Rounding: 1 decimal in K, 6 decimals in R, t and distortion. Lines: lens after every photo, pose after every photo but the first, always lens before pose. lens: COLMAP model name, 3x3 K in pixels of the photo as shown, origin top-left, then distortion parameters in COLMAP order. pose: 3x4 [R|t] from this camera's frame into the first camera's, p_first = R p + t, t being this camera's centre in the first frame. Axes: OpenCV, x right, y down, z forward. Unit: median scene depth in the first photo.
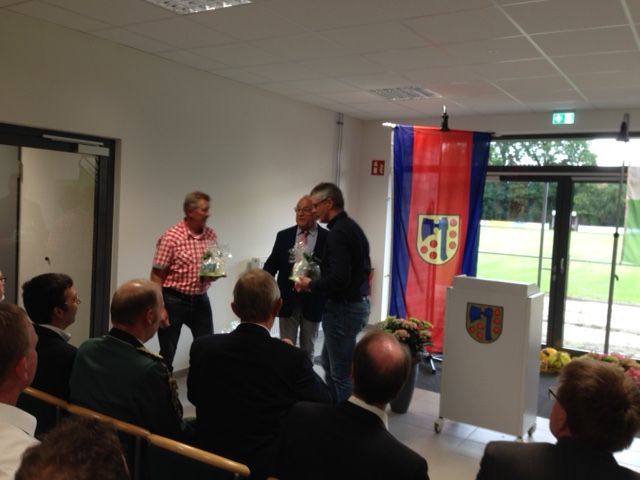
lens RADIAL K [[589.7, 0, 321.5], [0, 589.7, 241.1], [0, 0, 1]] dist [0.007555, 0.000000]
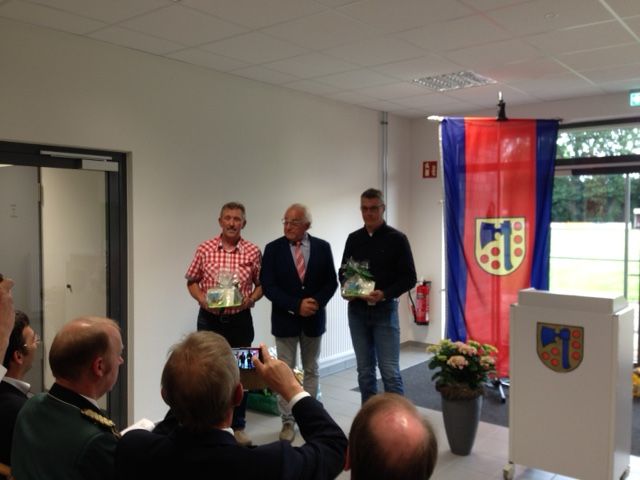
lens RADIAL K [[589.7, 0, 317.2], [0, 589.7, 240.9], [0, 0, 1]] dist [0.007555, 0.000000]
pose [[0.991614, -0.045525, -0.120949, 0.037394], [0.042959, 0.998795, -0.023736, -0.001982], [0.121884, 0.018341, 0.992375, 0.111741]]
